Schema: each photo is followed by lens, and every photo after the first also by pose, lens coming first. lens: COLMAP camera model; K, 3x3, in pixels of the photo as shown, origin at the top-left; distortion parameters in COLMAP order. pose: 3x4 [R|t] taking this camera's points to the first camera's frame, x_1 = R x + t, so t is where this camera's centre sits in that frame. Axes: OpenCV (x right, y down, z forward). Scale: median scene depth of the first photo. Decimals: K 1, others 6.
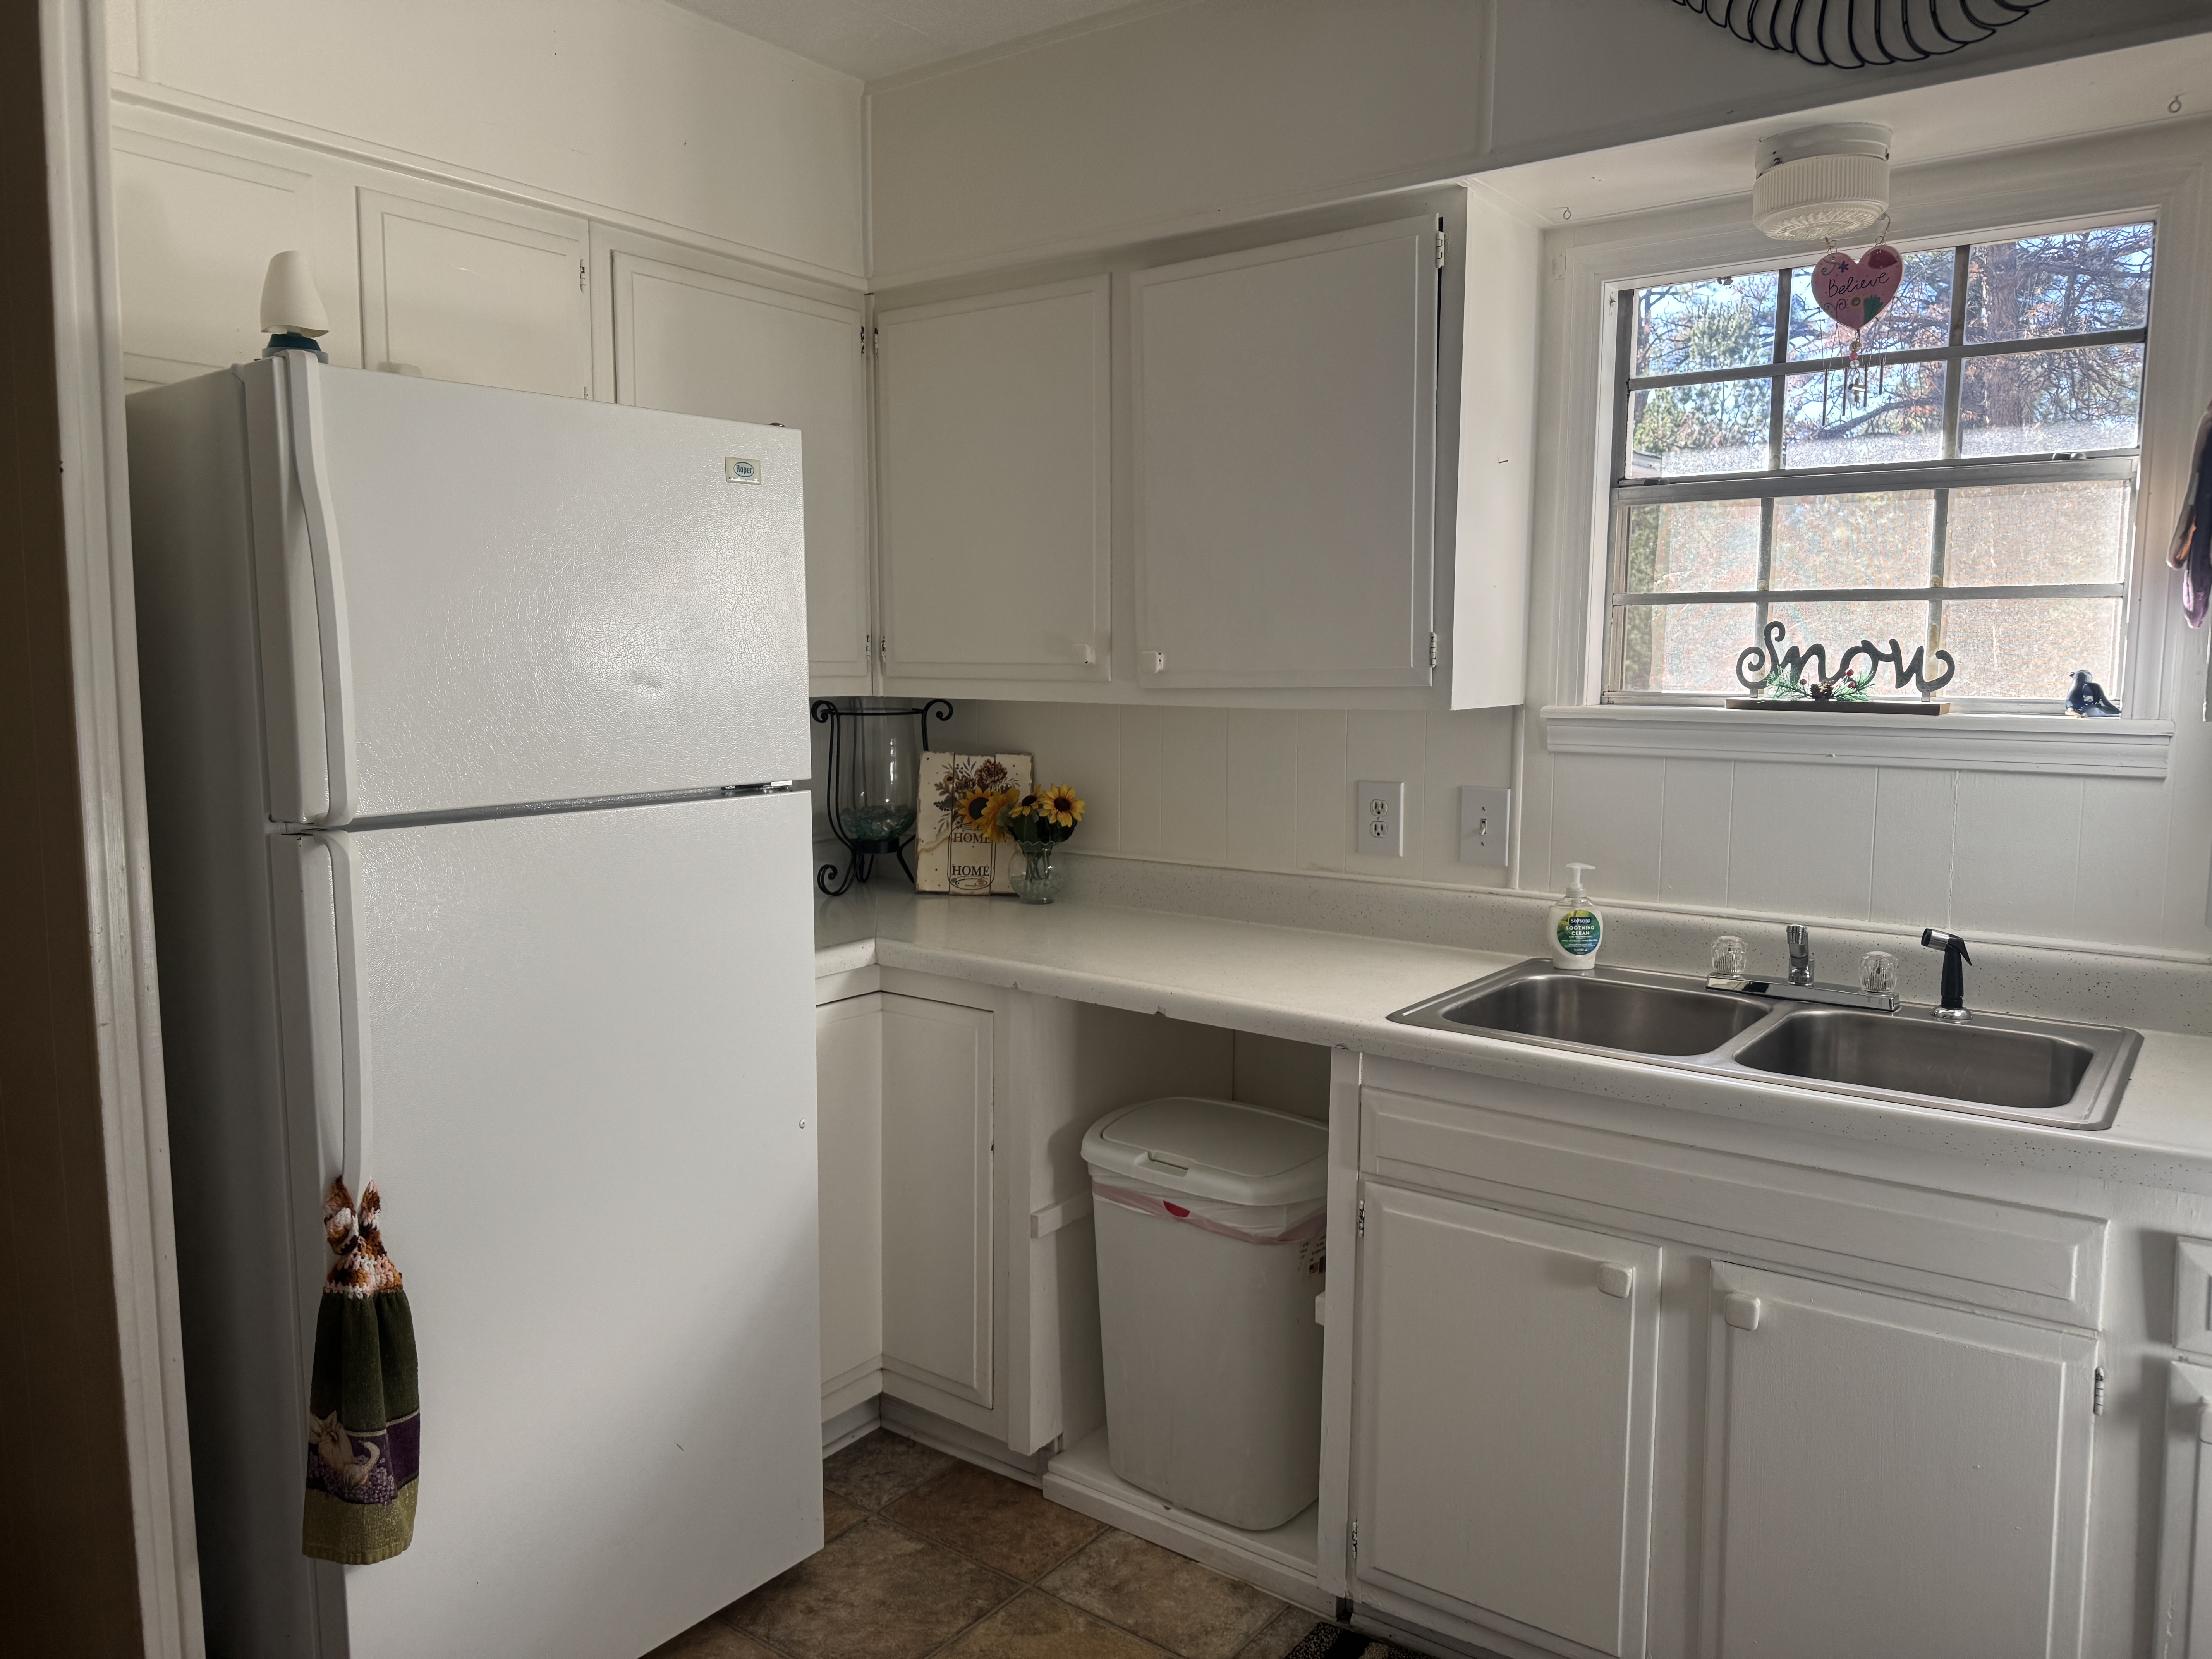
lens RADIAL K [[1549.9, 0, 1106.0], [0, 1549.9, 829.5], [0, 0, 1]] dist [0.120264, -0.169736]
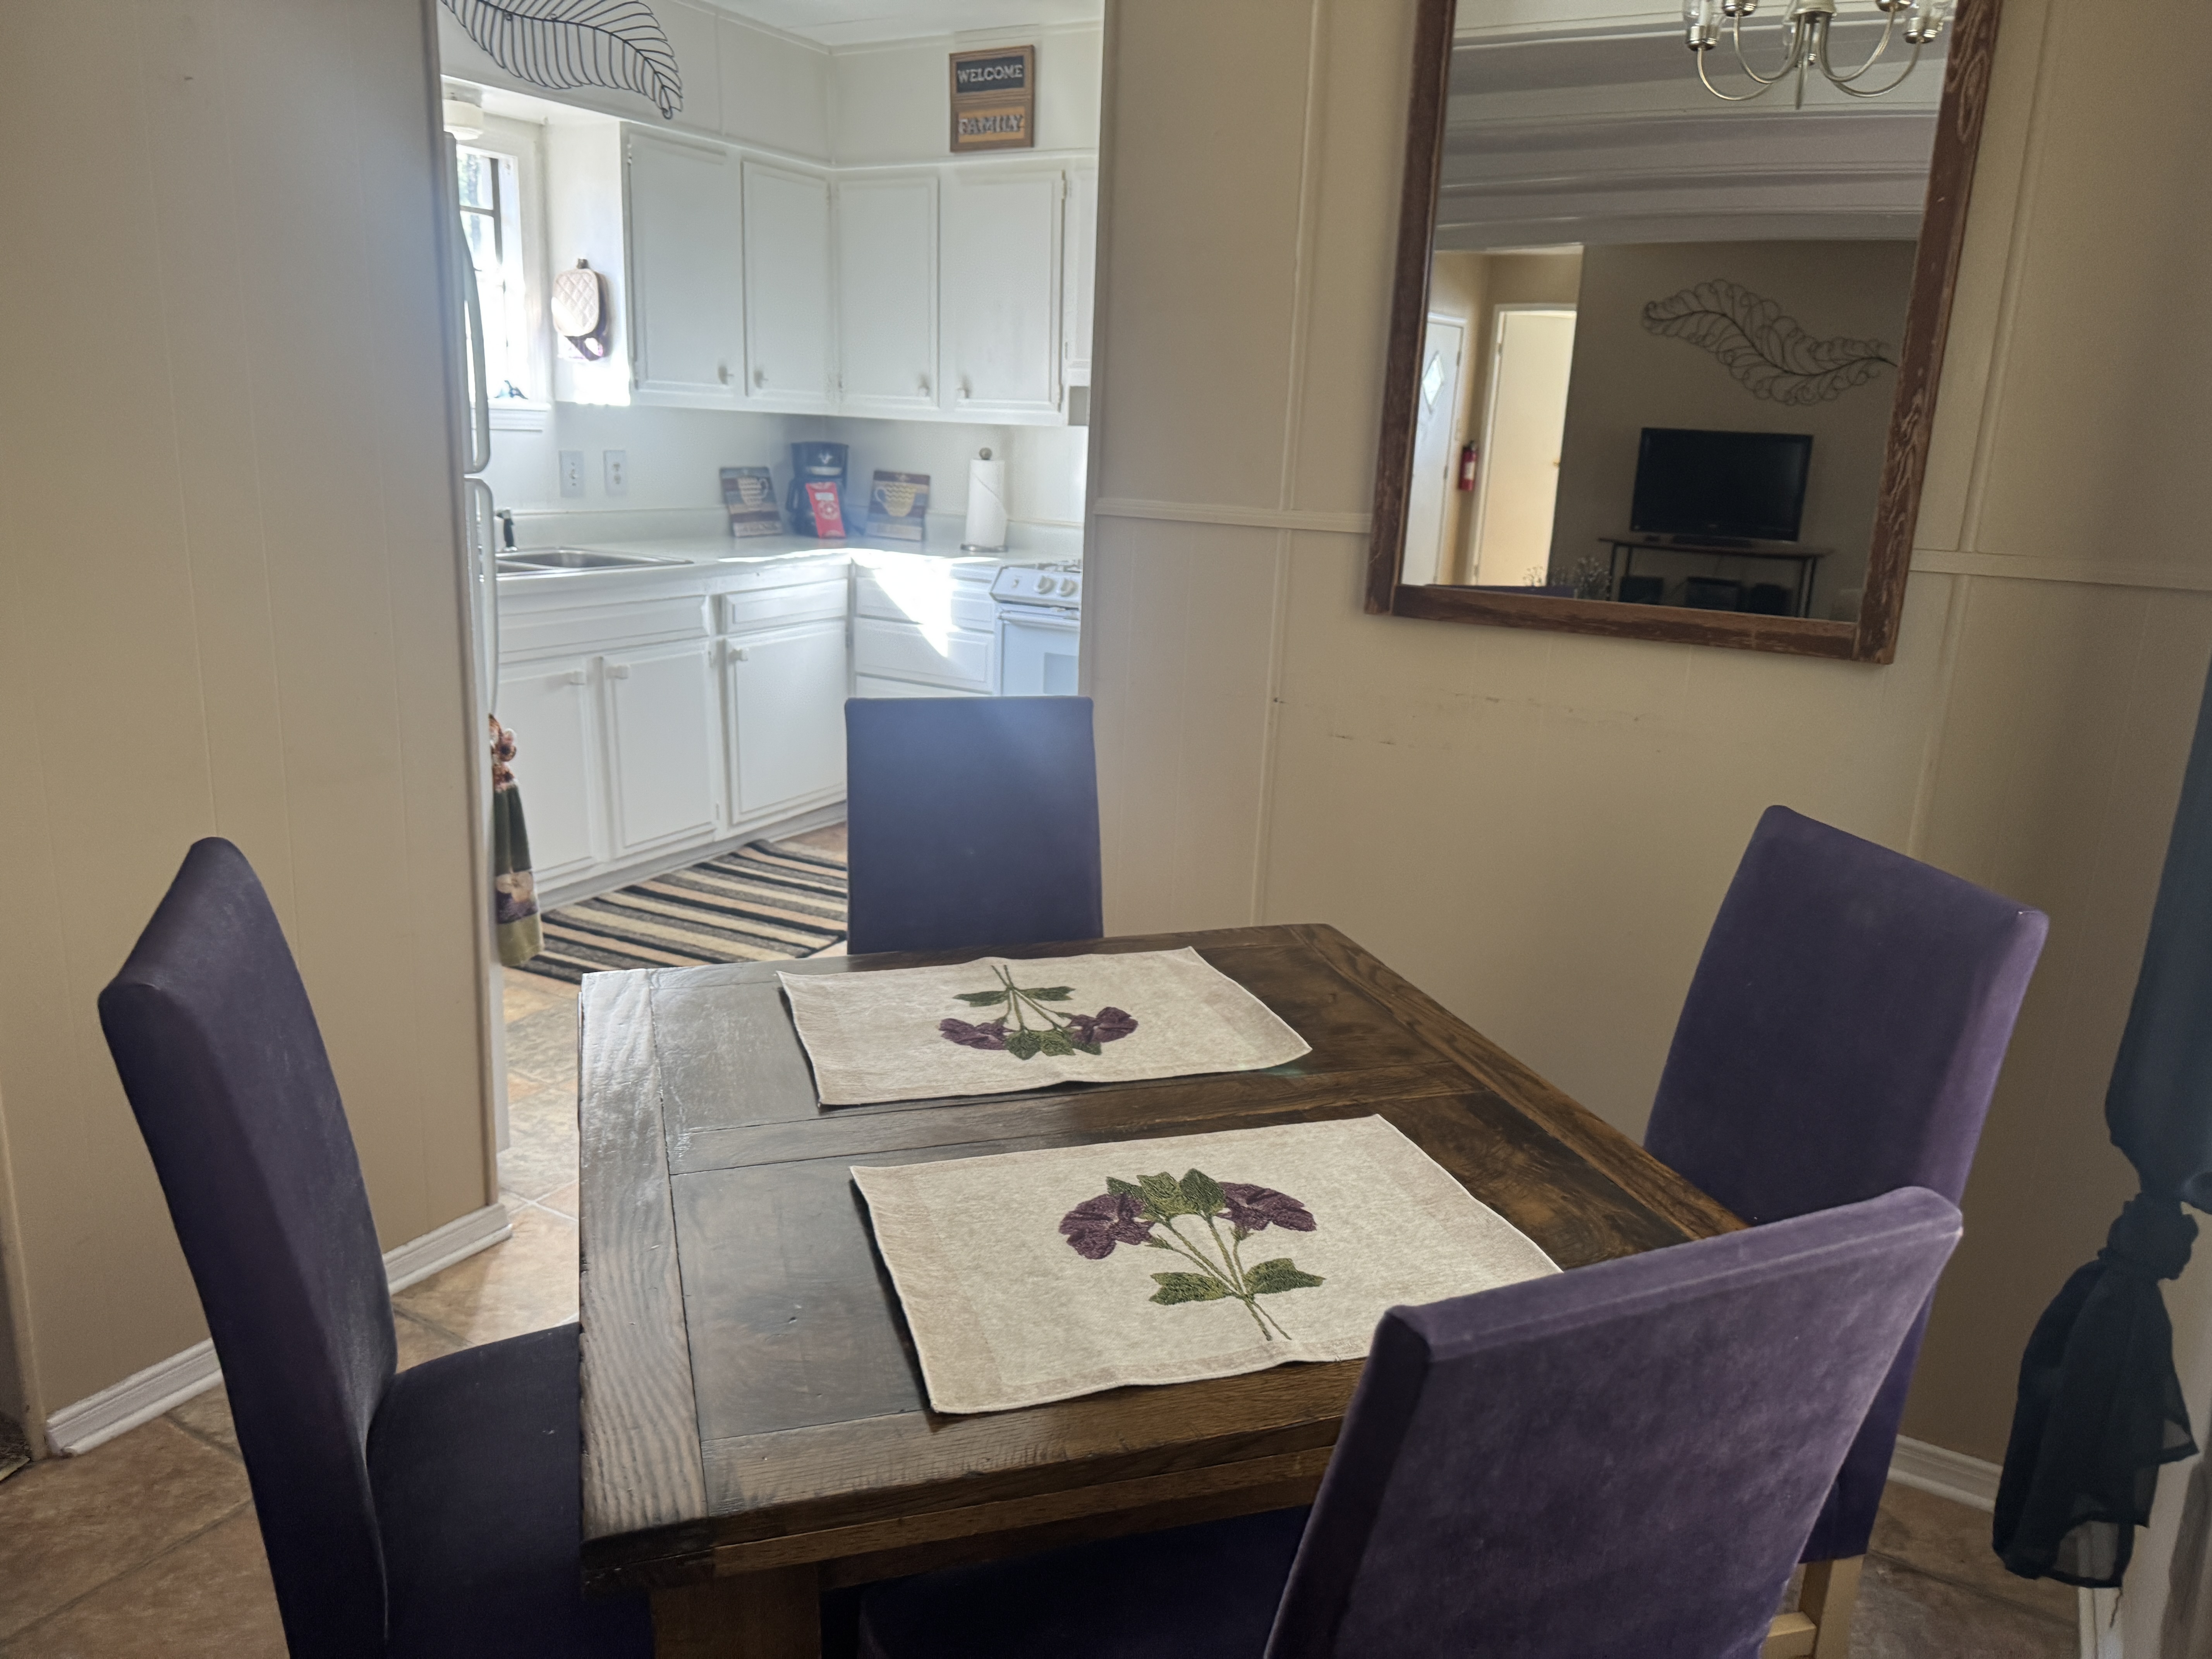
lens RADIAL K [[1549.9, 0, 1106.0], [0, 1549.9, 829.5], [0, 0, 1]] dist [0.120264, -0.169736]
pose [[-0.122676, -0.257897, 0.958353, -1.533396], [0.067558, 0.961236, 0.267321, -0.028440], [-0.990145, 0.097538, -0.100498, 0.439743]]
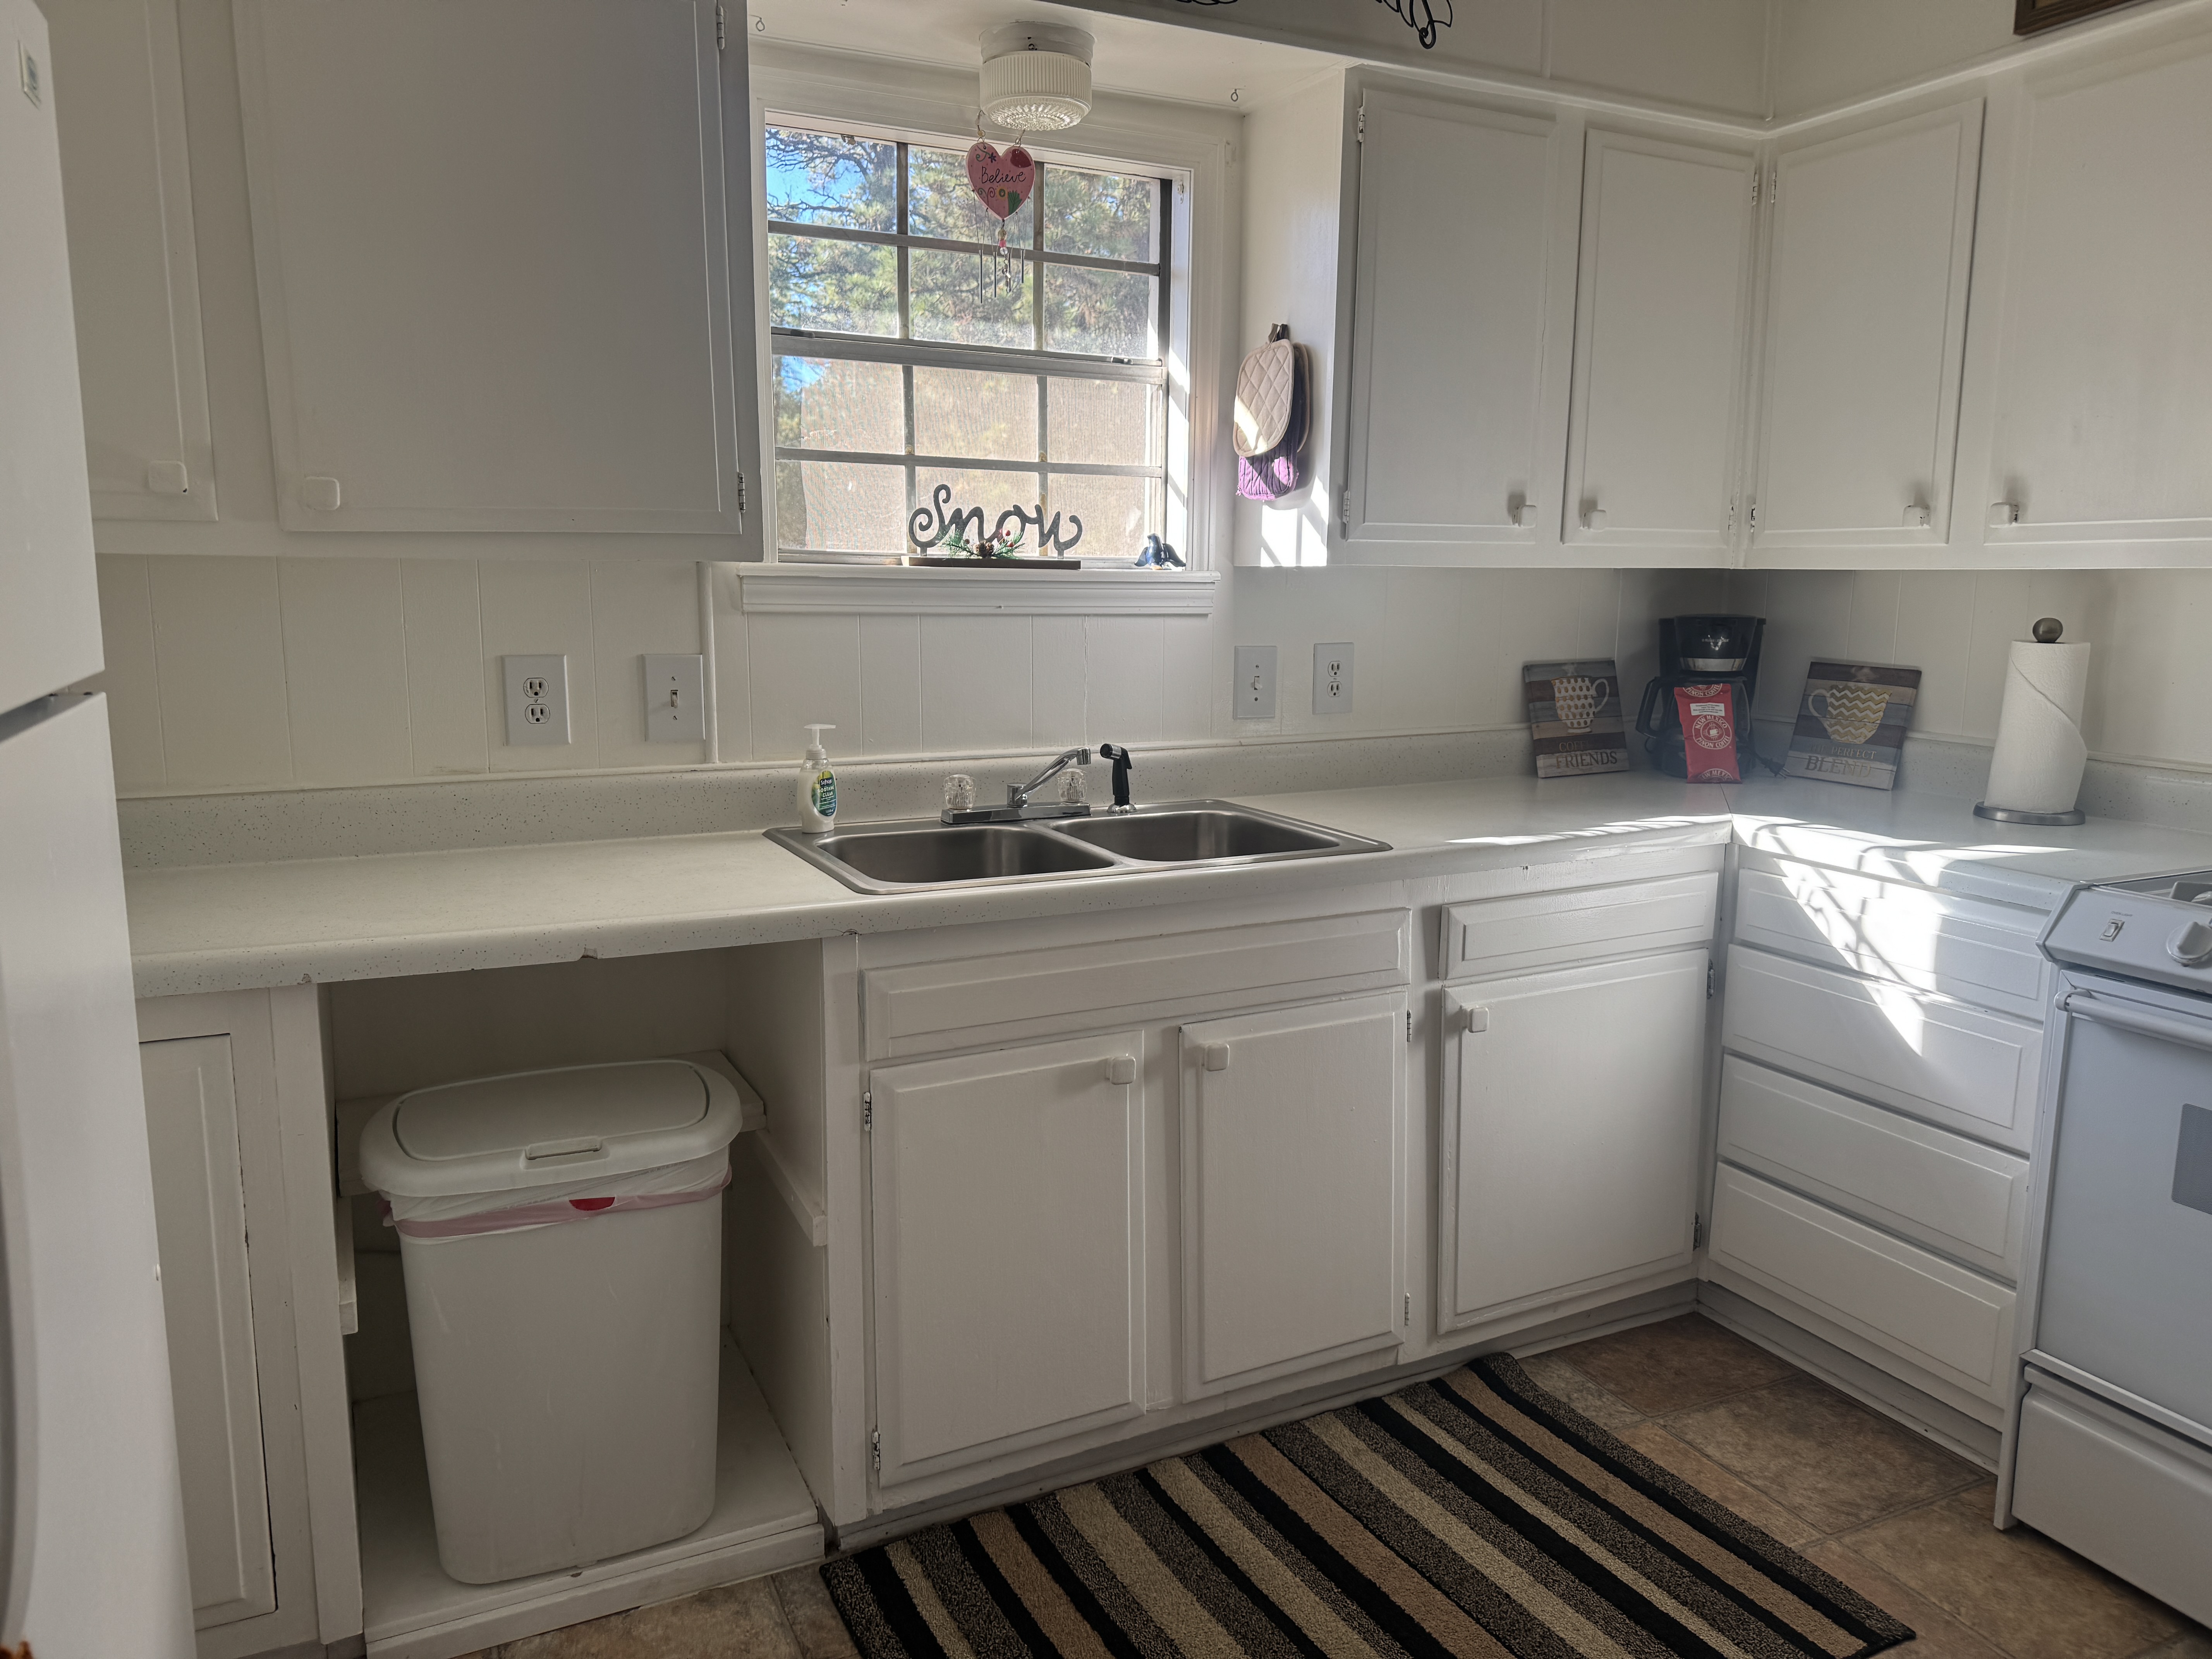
lens RADIAL K [[1538.7, 0, 1114.7], [0, 1538.7, 840.0], [0, 0, 1]] dist [0.157324, -0.285141]
pose [[0.449854, -0.148815, 0.880617, -0.515251], [0.092309, 0.988487, 0.119889, -0.006327], [-0.888319, 0.027356, 0.458412, 0.413860]]
